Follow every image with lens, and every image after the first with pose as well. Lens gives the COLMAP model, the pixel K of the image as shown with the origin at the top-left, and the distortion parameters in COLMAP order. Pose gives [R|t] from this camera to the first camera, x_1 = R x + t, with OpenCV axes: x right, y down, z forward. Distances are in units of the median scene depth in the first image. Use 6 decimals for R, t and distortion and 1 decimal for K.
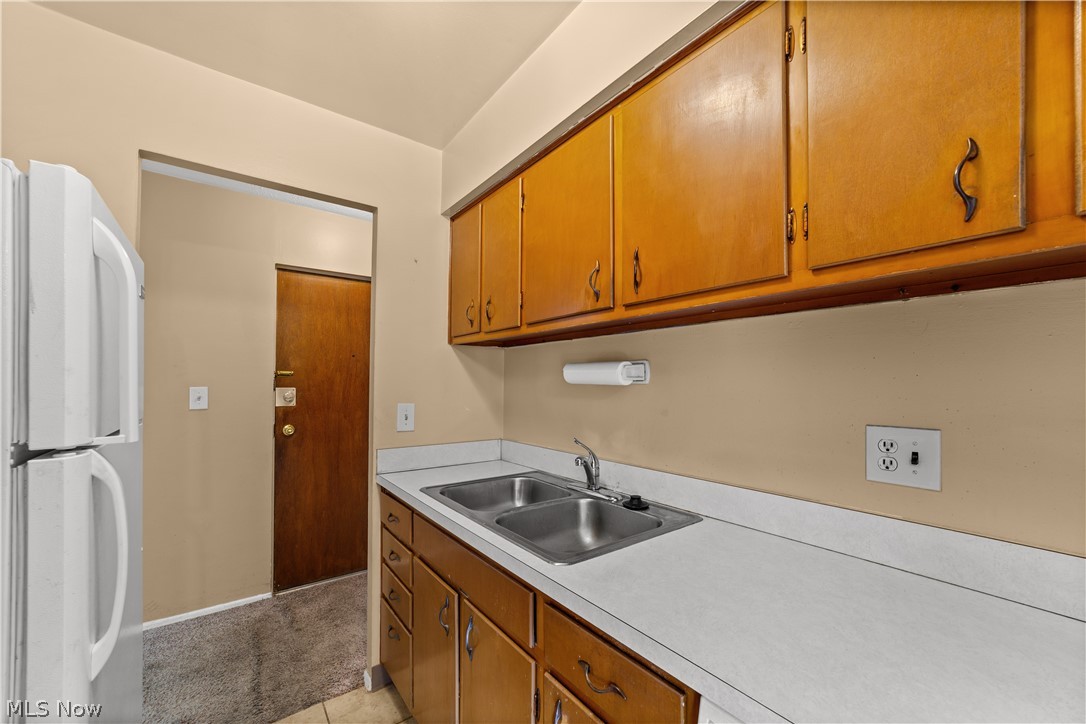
lens RADIAL K [[419.5, 0, 535.6], [0, 419.5, 376.7], [0, 0, 1]] dist [-0.015135, 0.006538]
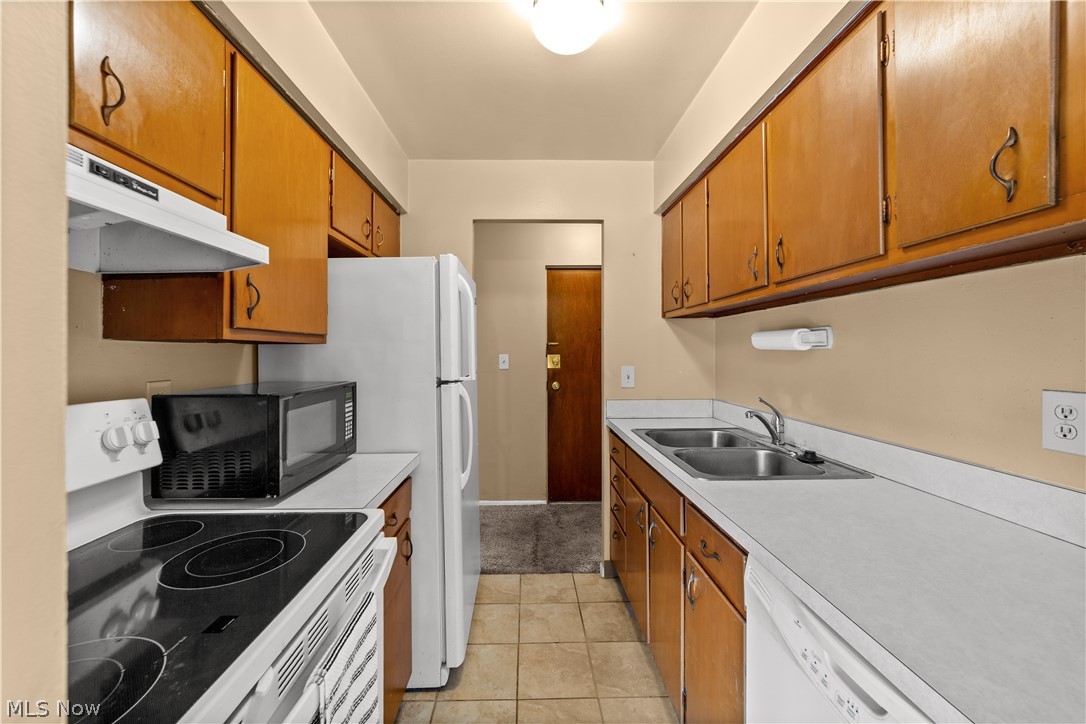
lens RADIAL K [[419.5, 0, 525.0], [0, 419.5, 343.4], [0, 0, 1]] dist [-0.015135, 0.006538]
pose [[0.801377, -0.019248, -0.597850, 0.237326], [0.017373, 0.999809, -0.008903, -0.000140], [0.597907, -0.003252, 0.801559, -0.252825]]
